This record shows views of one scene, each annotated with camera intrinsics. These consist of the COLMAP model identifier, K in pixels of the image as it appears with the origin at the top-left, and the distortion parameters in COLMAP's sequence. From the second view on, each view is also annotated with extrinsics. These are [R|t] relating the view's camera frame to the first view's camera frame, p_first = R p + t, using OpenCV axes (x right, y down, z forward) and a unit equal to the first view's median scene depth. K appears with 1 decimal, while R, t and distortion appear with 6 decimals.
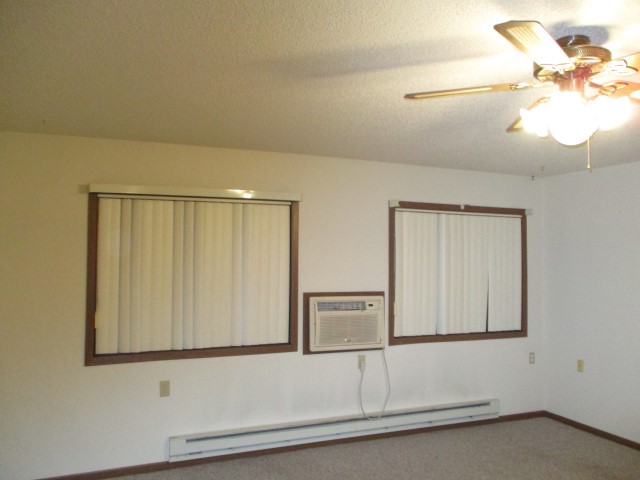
lens RADIAL K [[616.9, 0, 338.4], [0, 616.9, 248.5], [0, 0, 1]] dist [-0.024230, 0.000000]
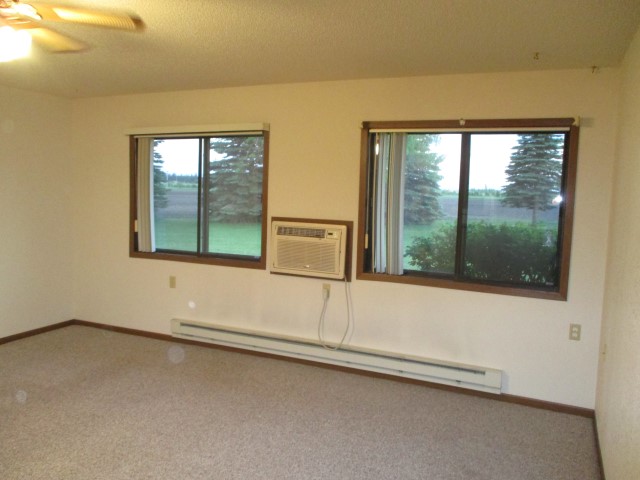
lens RADIAL K [[616.9, 0, 317.3], [0, 616.9, 268.9], [0, 0, 1]] dist [-0.024230, 0.000000]
pose [[0.583199, 0.114574, -0.804209, 0.817294], [-0.007609, 0.990730, 0.135629, 0.014433], [0.812294, -0.072979, 0.578665, 0.412202]]
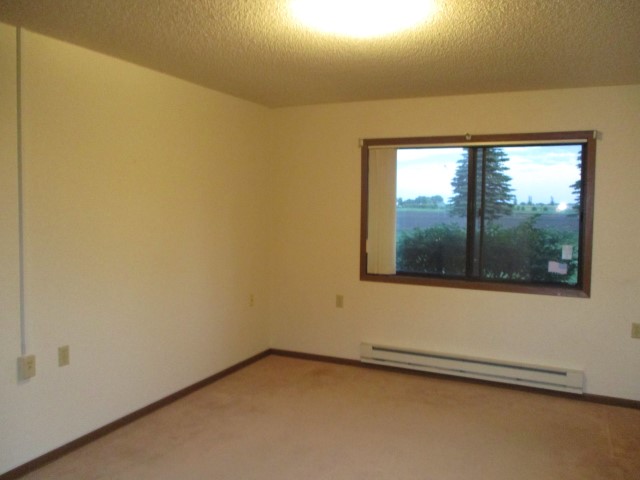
lens RADIAL K [[550.4, 0, 321.9], [0, 550.4, 239.9], [0, 0, 1]] dist [-0.044612, 0.005845]
pose [[0.603189, 0.056843, -0.795570, 0.679001], [0.011816, 0.996711, 0.080173, 0.012626], [0.797511, -0.057761, 0.600533, 0.344595]]
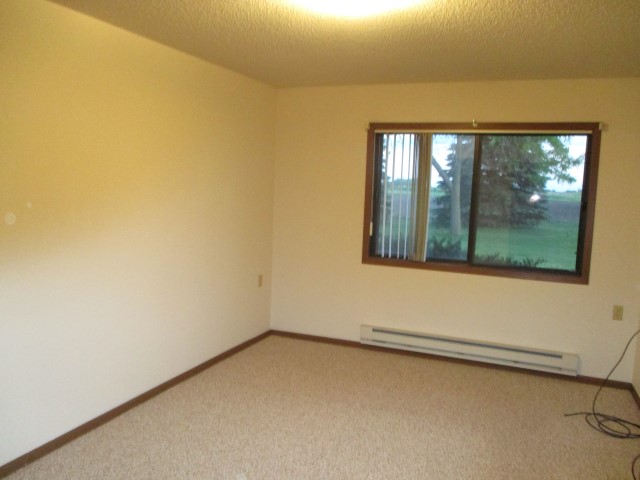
lens RADIAL K [[531.0, 0, 324.5], [0, 531.0, 239.9], [0, 0, 1]] dist [-0.025432, -0.007330]
pose [[0.659421, 0.098753, -0.745260, 0.614418], [-0.015784, 0.992935, 0.117607, 0.010692], [0.751608, -0.065789, 0.656320, 0.309443]]
